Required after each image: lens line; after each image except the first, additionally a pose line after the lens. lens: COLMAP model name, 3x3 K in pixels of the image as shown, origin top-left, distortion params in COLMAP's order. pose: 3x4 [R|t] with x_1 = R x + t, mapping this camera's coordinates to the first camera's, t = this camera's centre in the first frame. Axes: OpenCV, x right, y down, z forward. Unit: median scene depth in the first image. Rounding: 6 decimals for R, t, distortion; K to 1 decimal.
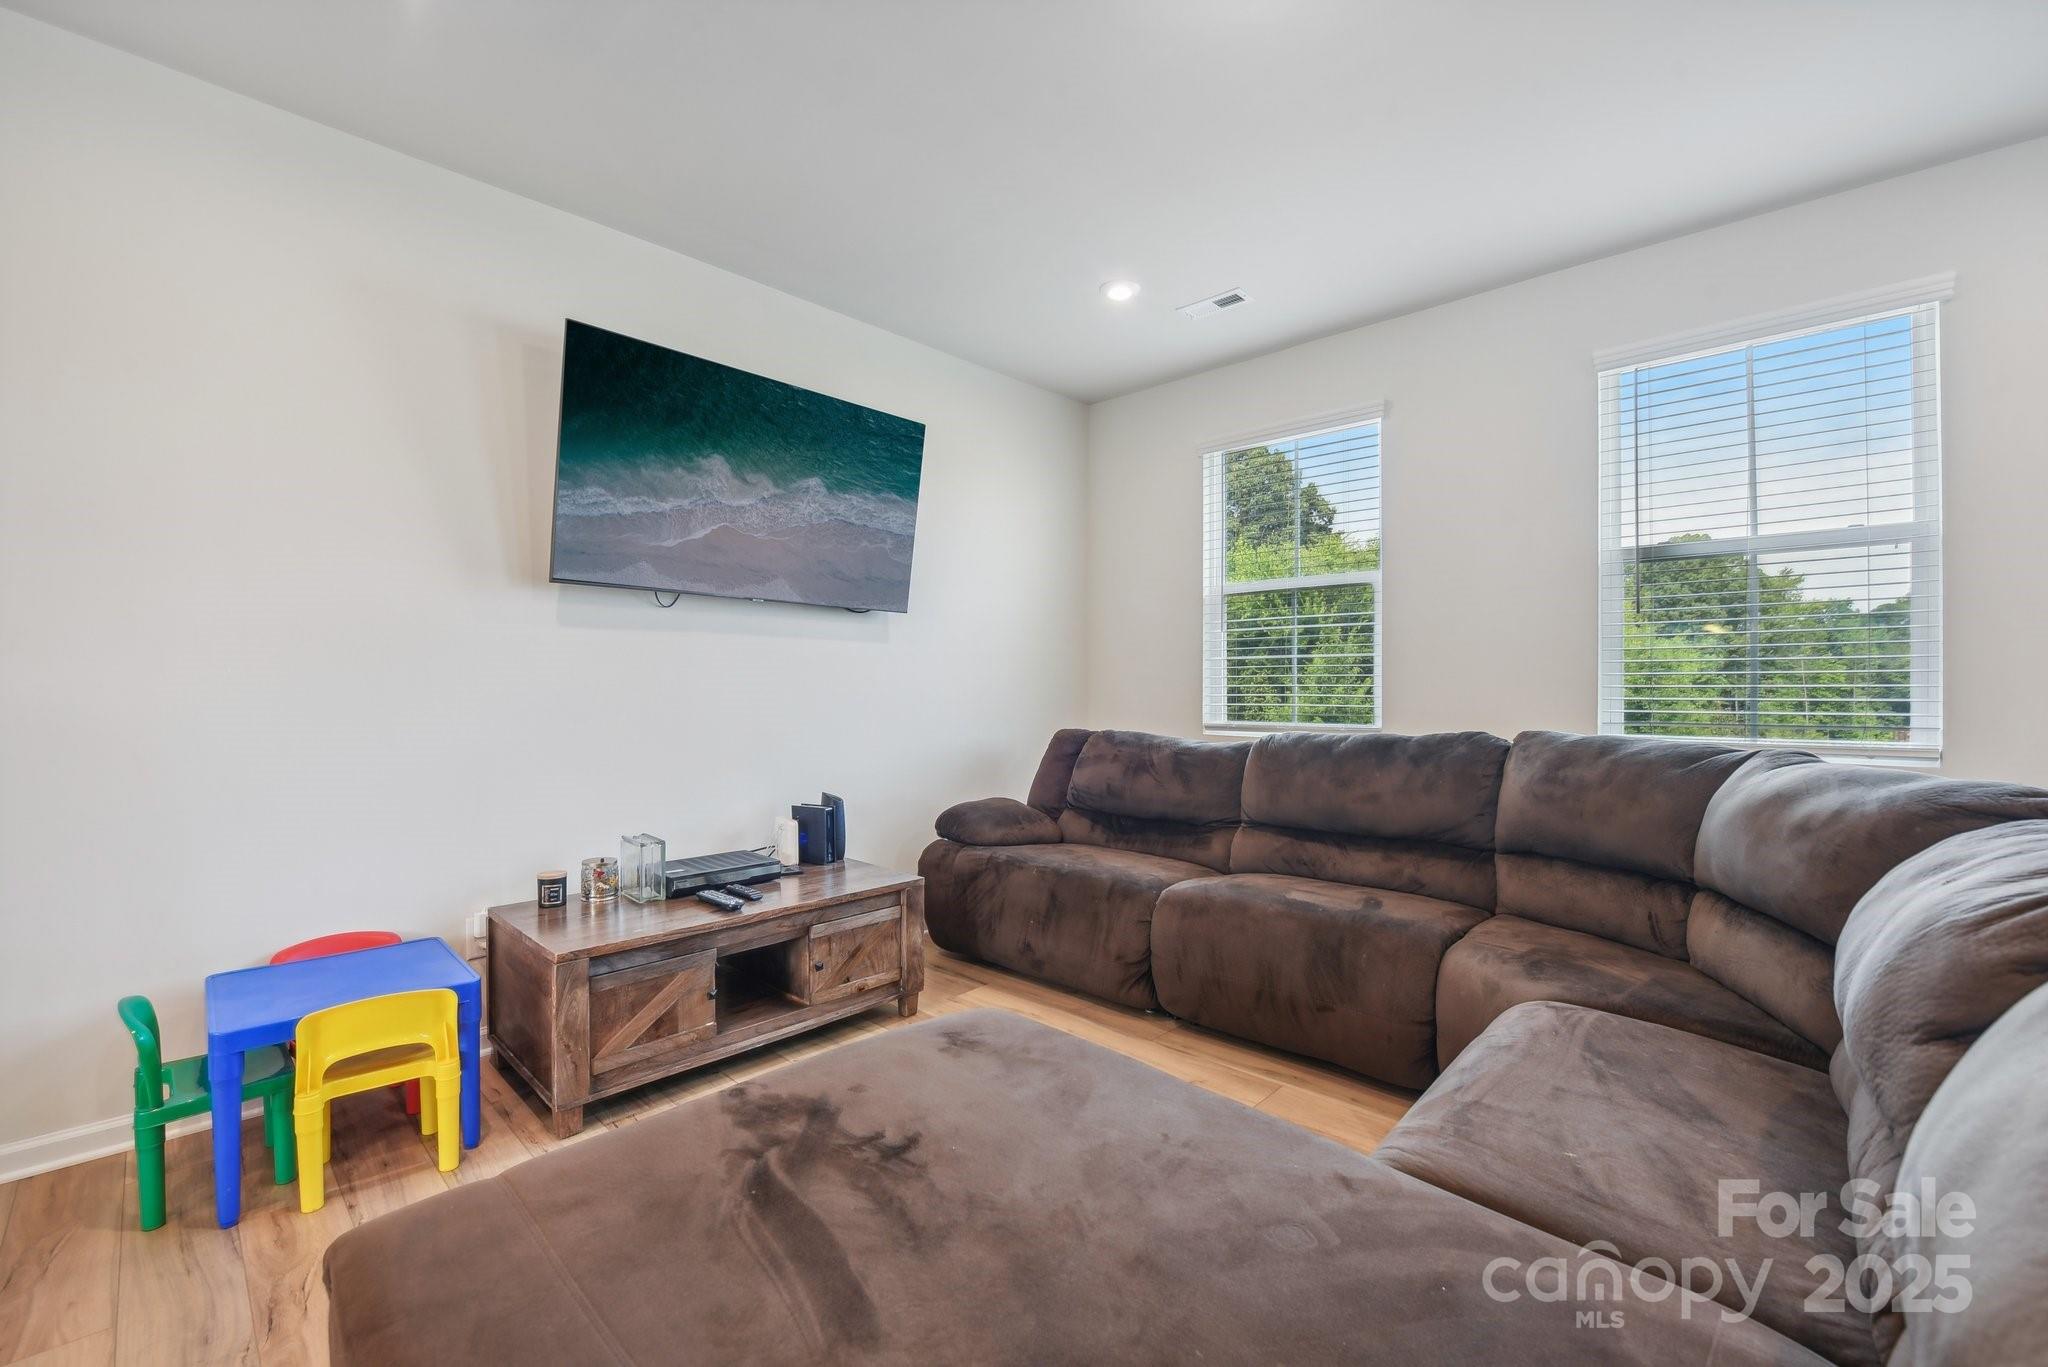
lens RADIAL K [[843.5, 0, 1023.3], [0, 843.5, 695.6], [0, 0, 1]] dist [-0.025555, -0.000352]
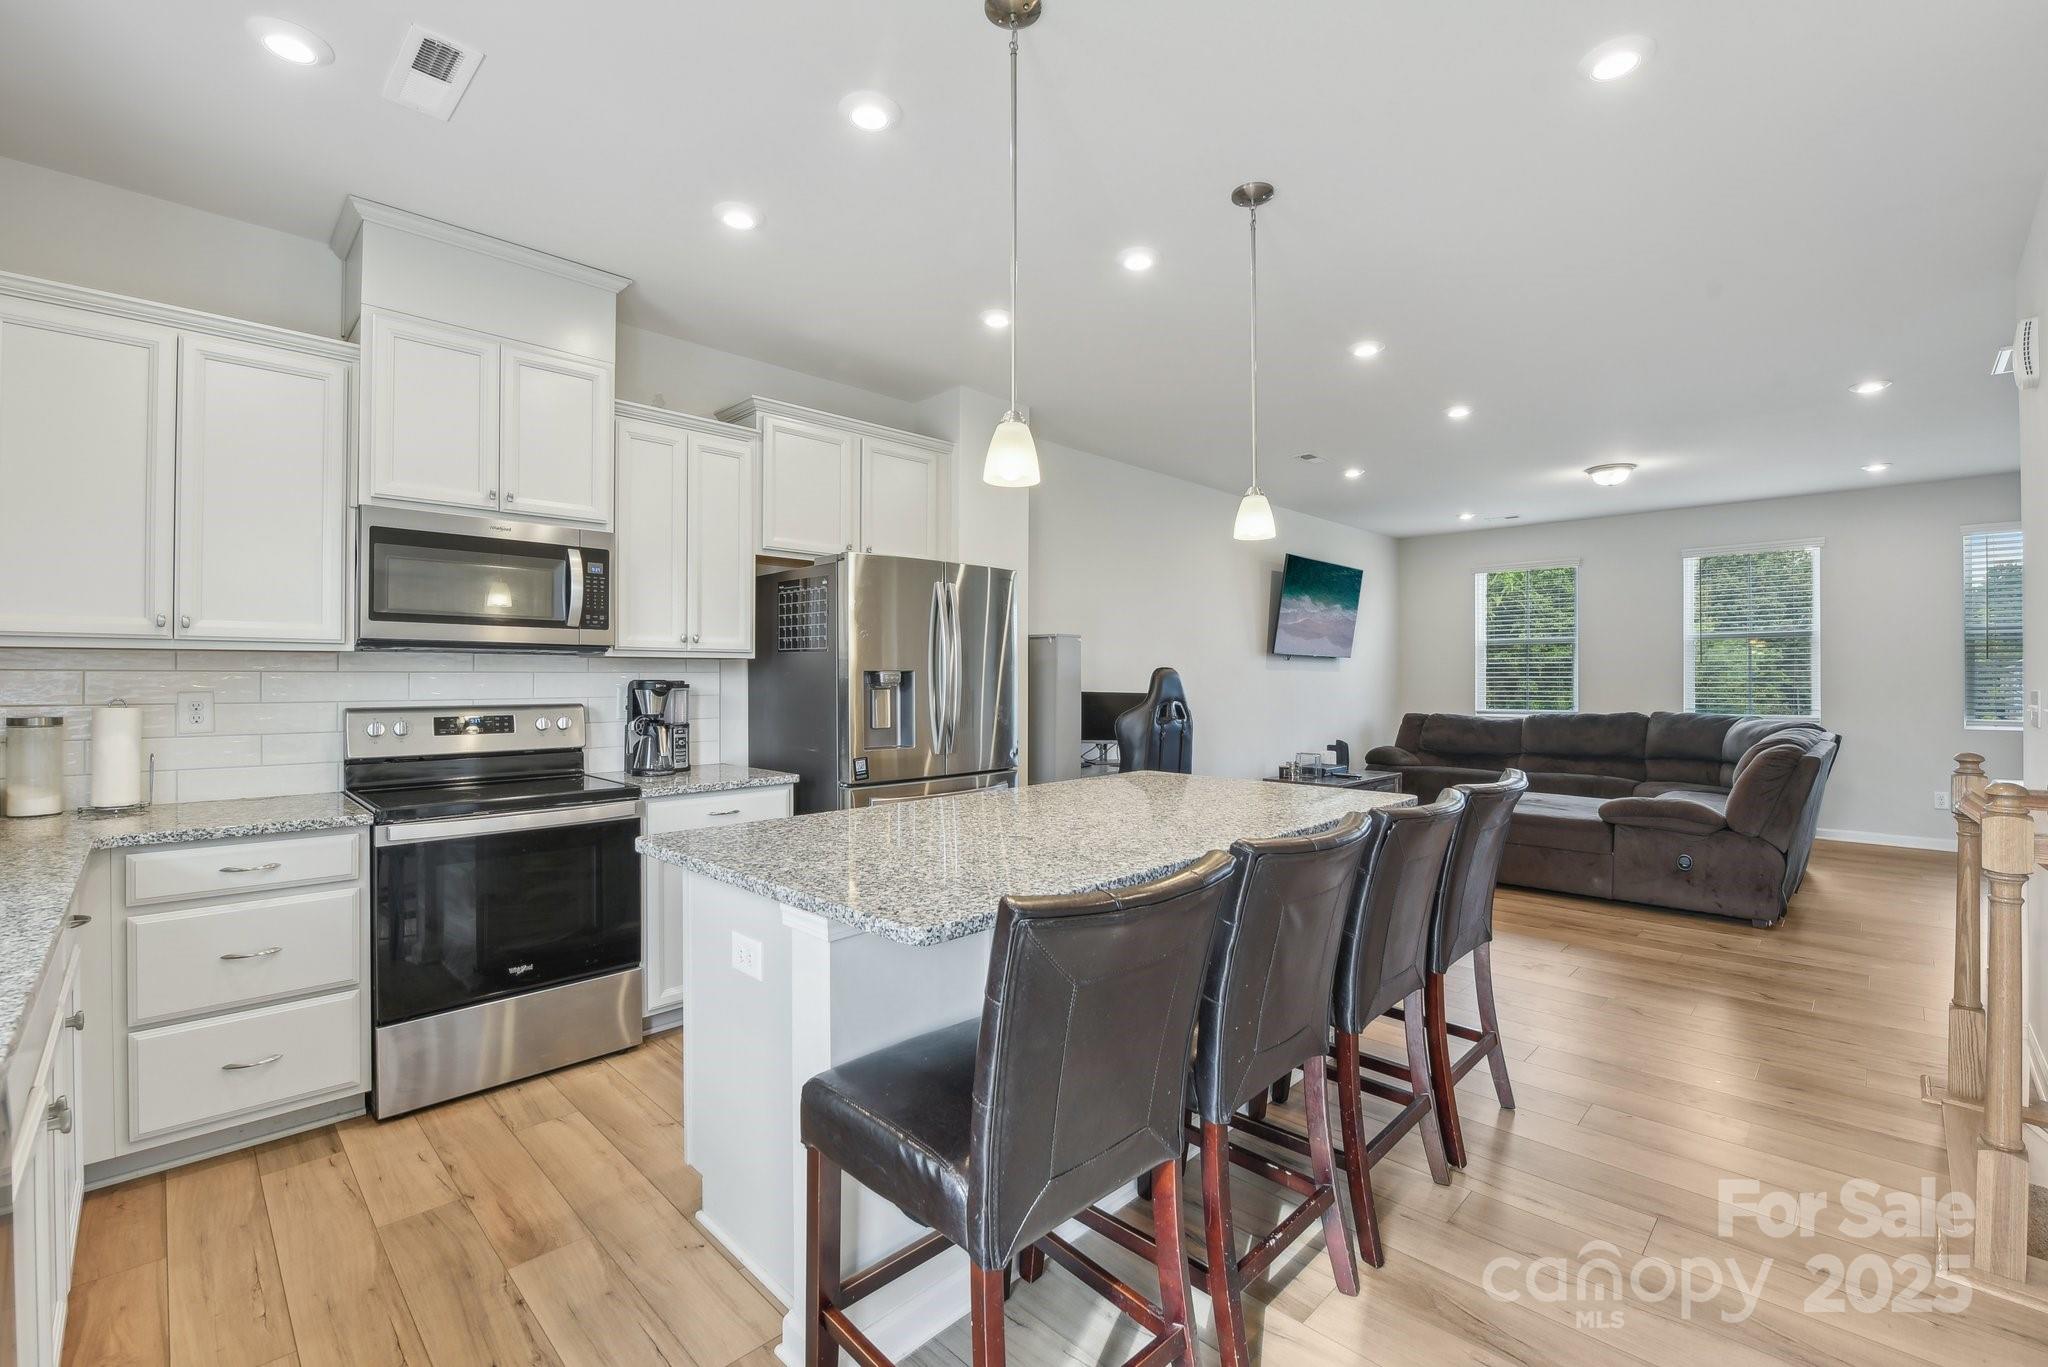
lens RADIAL K [[888.4, 0, 1025.9], [0, 888.4, 678.1], [0, 0, 1]] dist [-0.010753, -0.000328]
pose [[0.999955, -0.004540, -0.008318, -1.223156], [0.004459, 0.999943, -0.009734, -0.039597], [0.008362, 0.009697, 0.999918, -1.612141]]
